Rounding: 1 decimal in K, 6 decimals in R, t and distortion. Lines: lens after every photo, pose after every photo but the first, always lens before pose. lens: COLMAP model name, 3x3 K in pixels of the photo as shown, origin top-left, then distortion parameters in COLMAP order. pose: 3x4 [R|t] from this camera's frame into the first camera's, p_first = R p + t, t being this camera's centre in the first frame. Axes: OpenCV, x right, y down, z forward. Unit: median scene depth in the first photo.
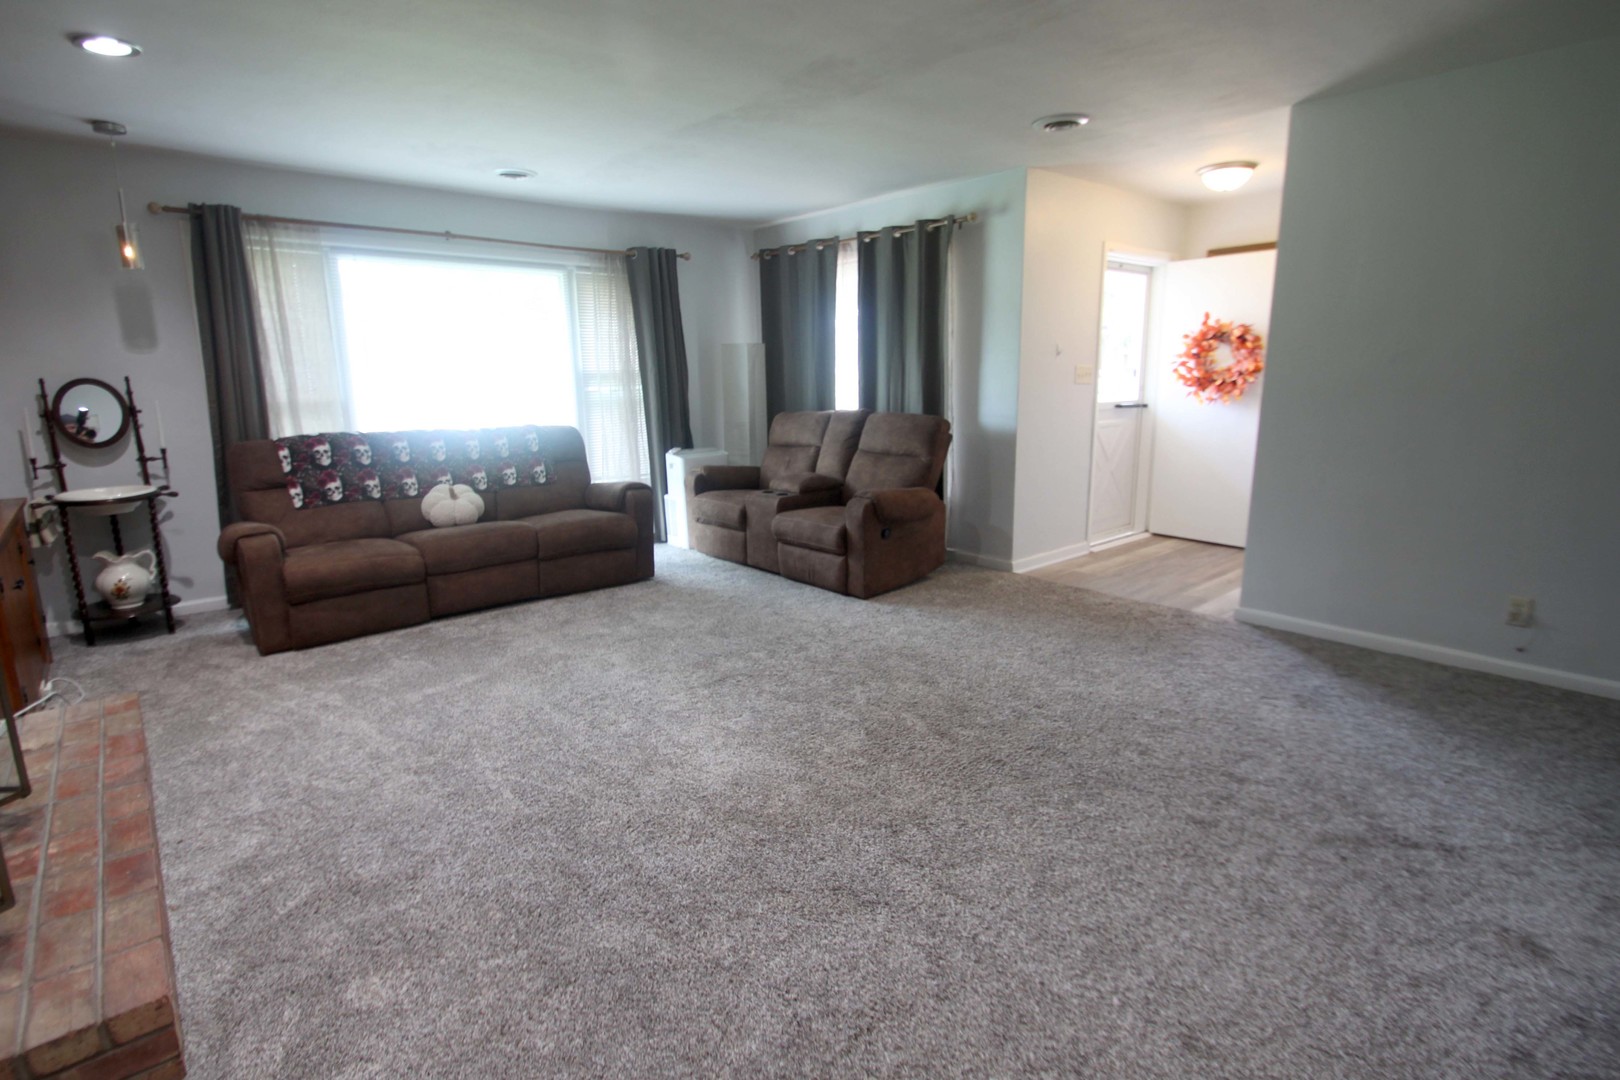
lens RADIAL K [[784.9, 0, 810.0], [0, 784.9, 540.0], [0, 0, 1]] dist [-0.022469, -0.000656]
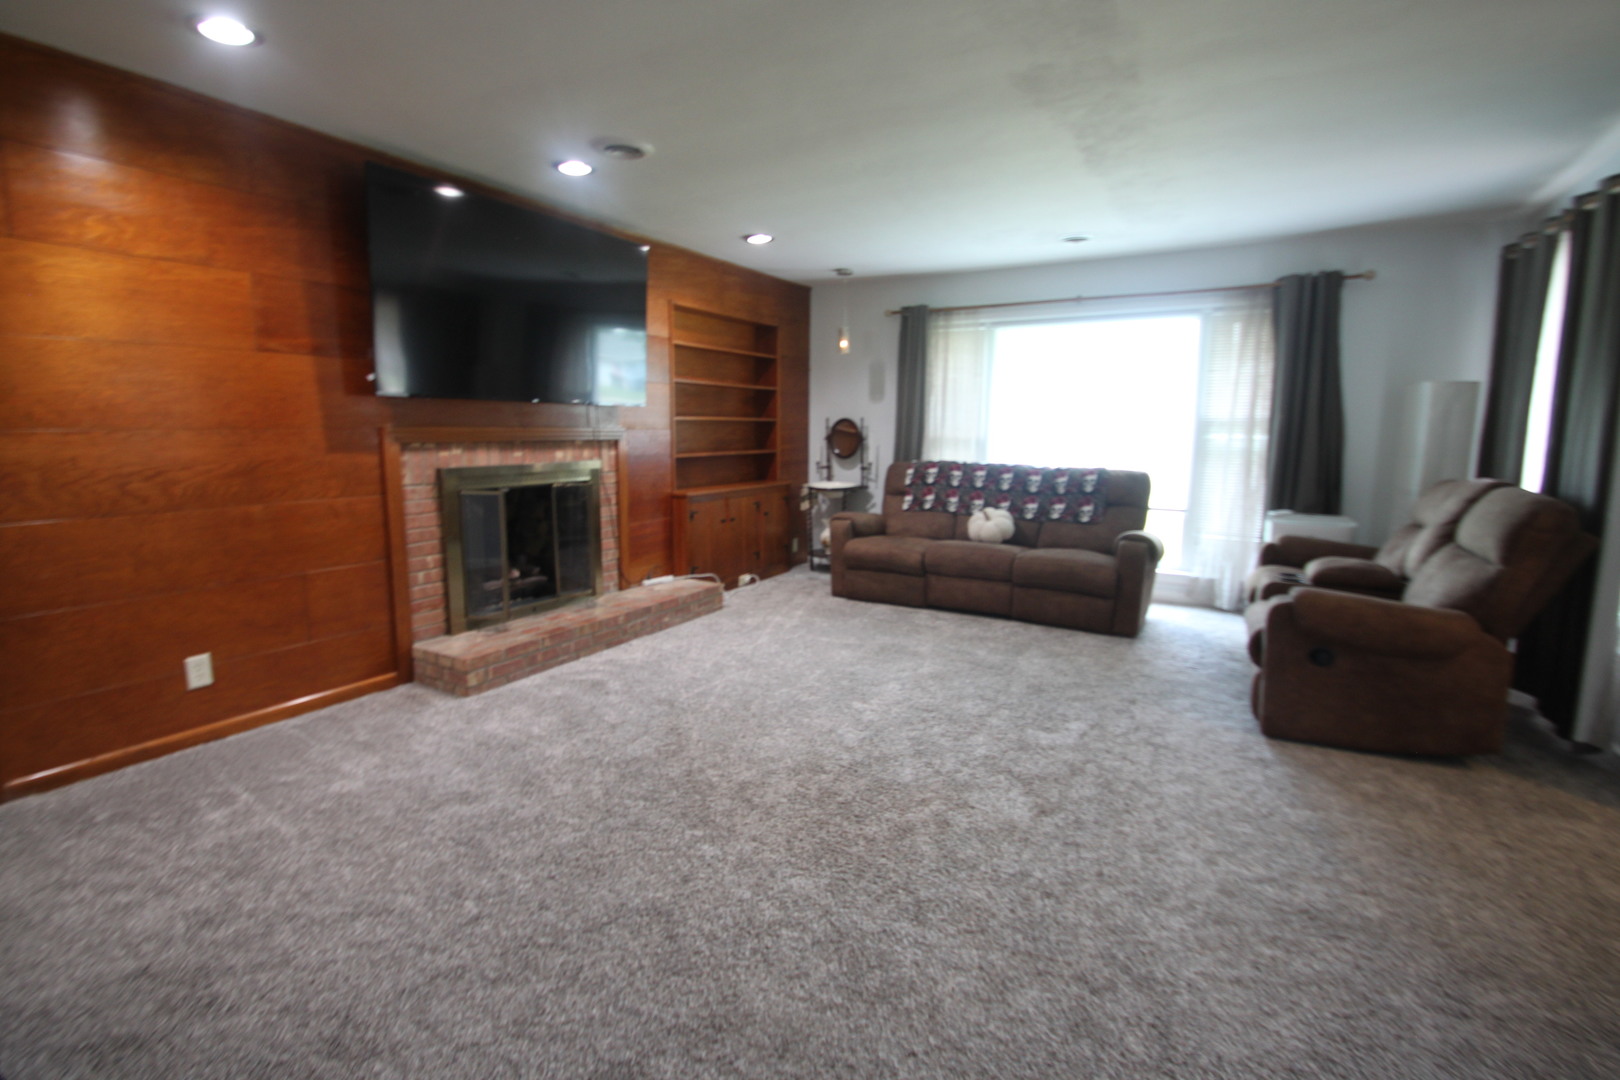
lens RADIAL K [[739.5, 0, 806.7], [0, 739.5, 526.5], [0, 0, 1]] dist [0.002890, -0.015815]
pose [[0.314816, 0.139818, -0.938798, 0.559465], [-0.207337, 0.975334, 0.075732, -0.076199], [0.926230, 0.170806, 0.336040, 0.378868]]
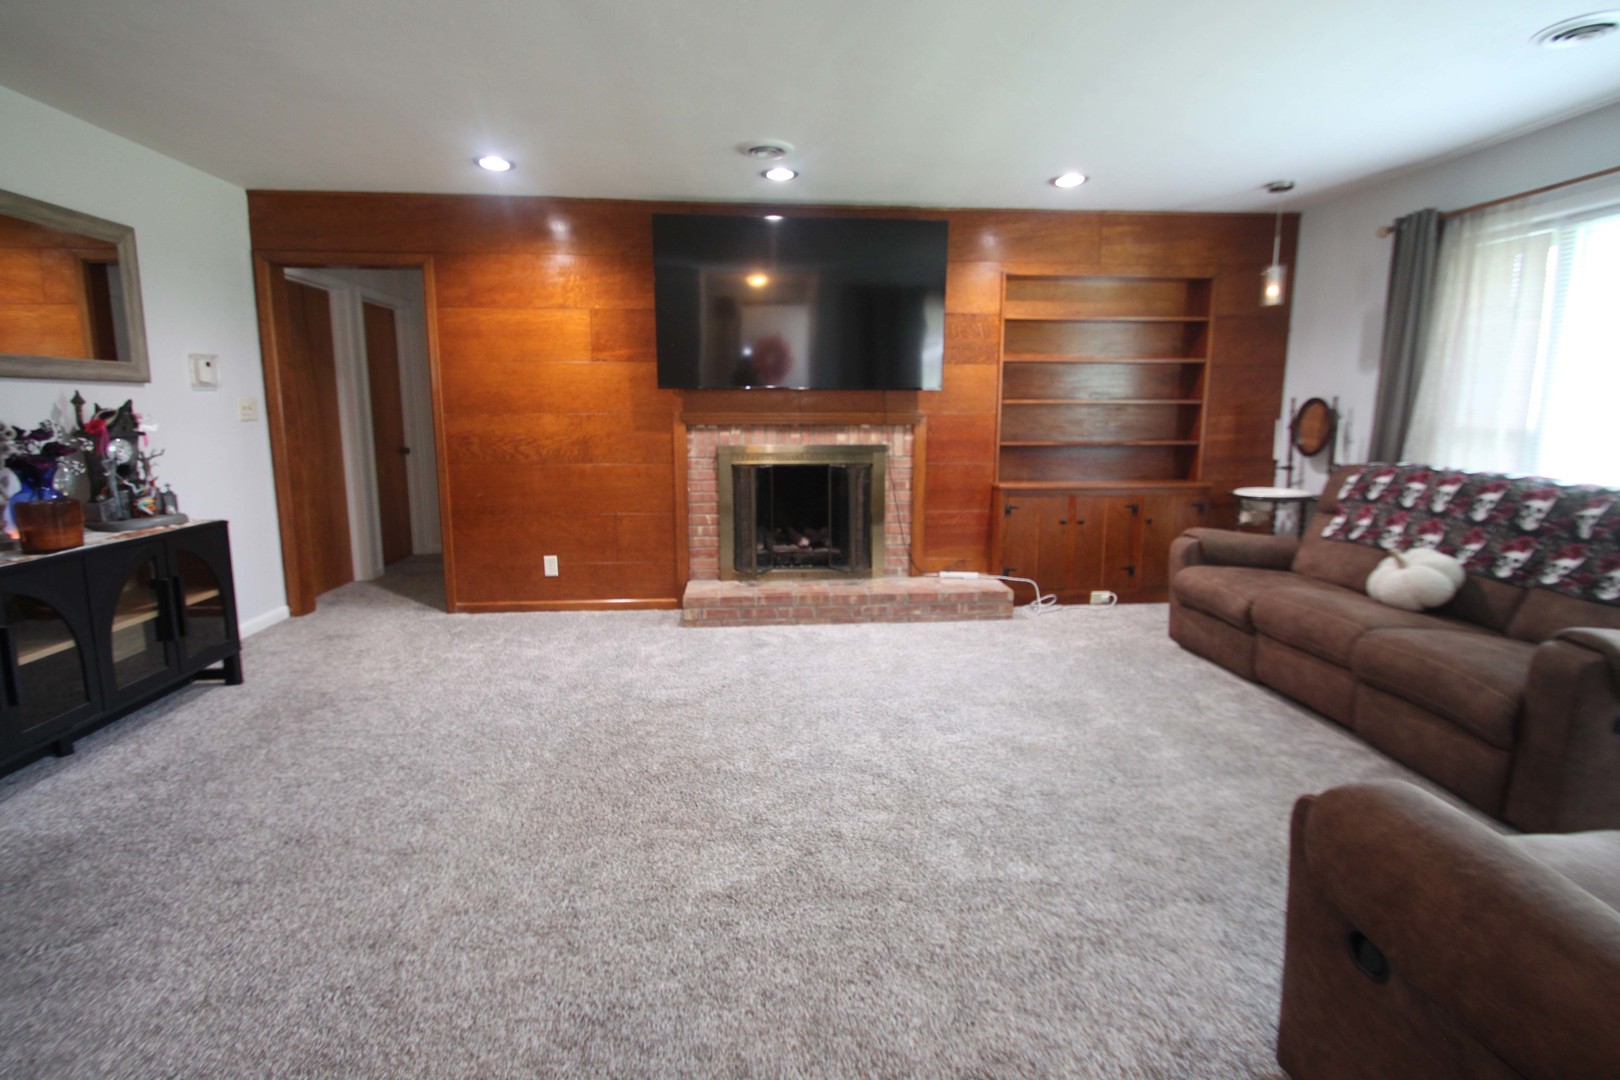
lens RADIAL K [[759.7, 0, 806.0], [0, 759.7, 523.4], [0, 0, 1]] dist [0.001949, -0.014473]
pose [[-0.593005, 0.126919, -0.795133, 0.422601], [-0.161540, 0.948670, 0.271902, -0.200673], [0.788828, 0.289685, -0.542064, 0.987655]]
